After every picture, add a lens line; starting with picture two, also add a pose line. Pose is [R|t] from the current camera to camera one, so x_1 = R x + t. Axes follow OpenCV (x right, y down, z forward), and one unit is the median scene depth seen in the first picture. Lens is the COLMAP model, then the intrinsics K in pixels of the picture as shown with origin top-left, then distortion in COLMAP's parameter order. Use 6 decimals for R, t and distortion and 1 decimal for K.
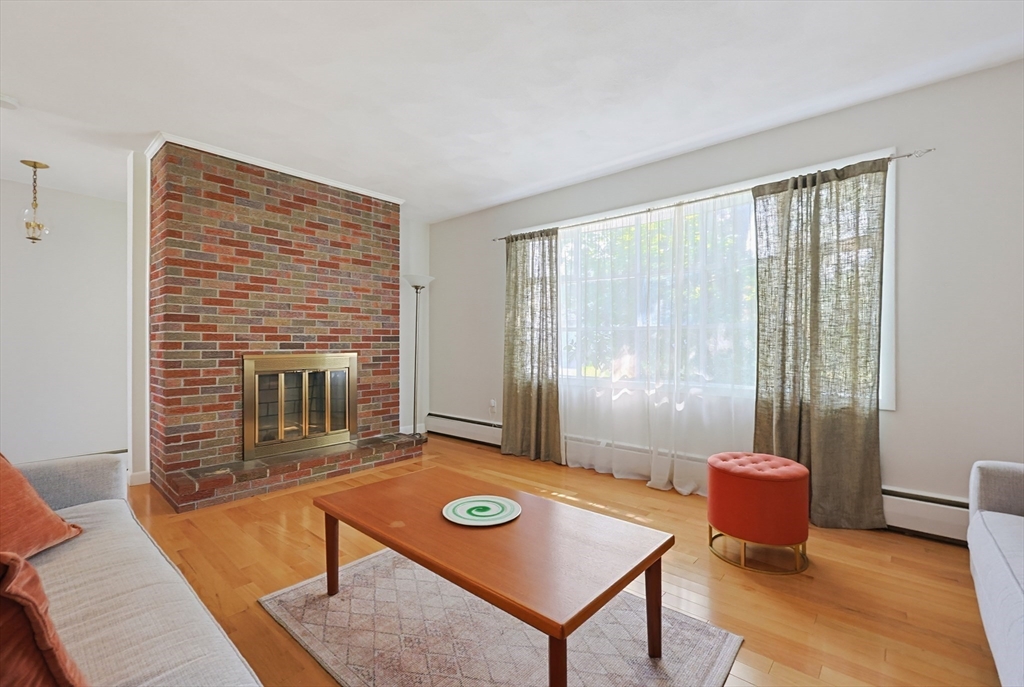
lens RADIAL K [[443.0, 0, 519.5], [0, 443.0, 343.4], [0, 0, 1]] dist [-0.001330, -0.000223]
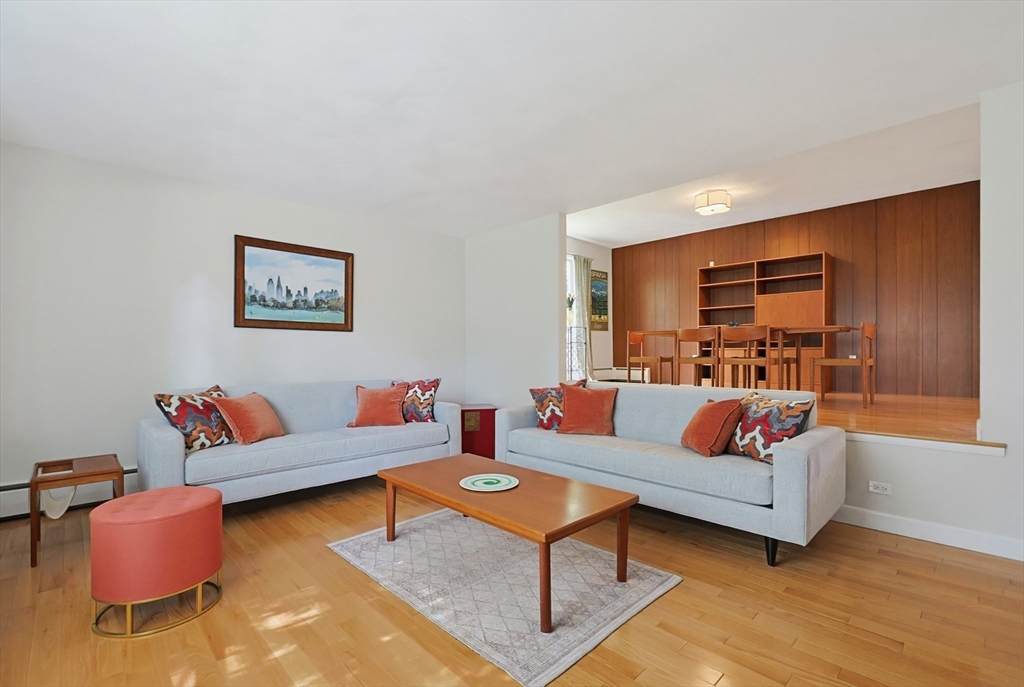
lens RADIAL K [[462.7, 0, 516.9], [0, 462.7, 348.3], [0, 0, 1]] dist [-0.004454, -0.000570]
pose [[-0.997312, 0.003857, 0.073169, -0.122185], [0.003048, 0.999933, -0.011162, -0.002237], [-0.073207, -0.010909, -0.997257, 1.080055]]
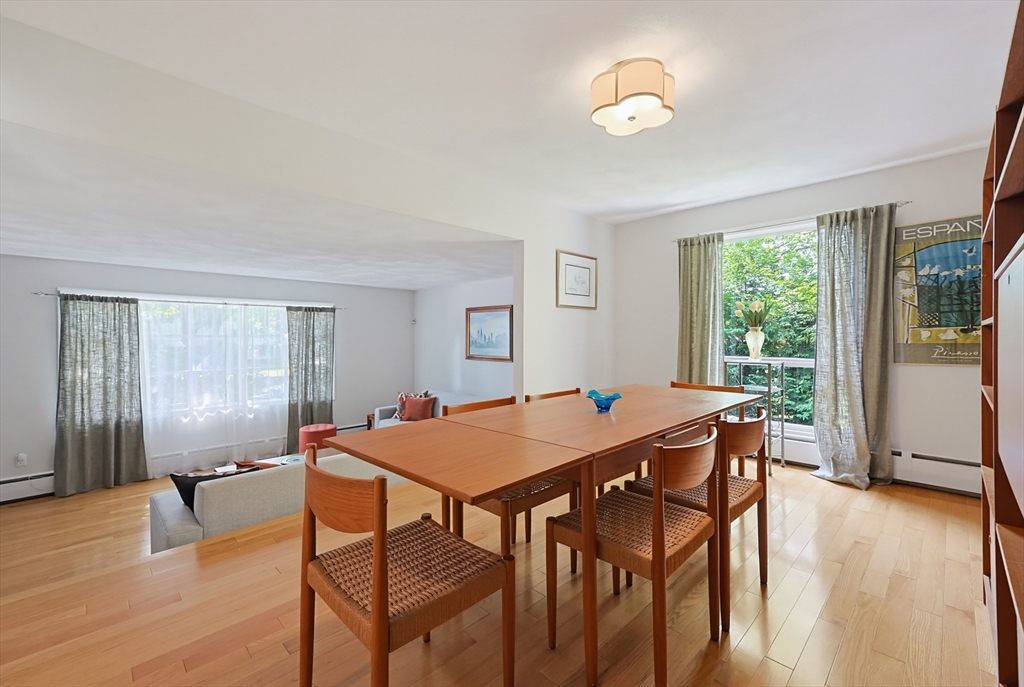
lens RADIAL K [[434.0, 0, 509.8], [0, 434.0, 337.7], [0, 0, 1]] dist [0.003740, 0.000492]
pose [[0.078922, -0.003258, 0.996875, -1.128181], [0.005652, 0.999980, 0.002821, -0.150616], [-0.996865, 0.005412, 0.078939, -0.184832]]
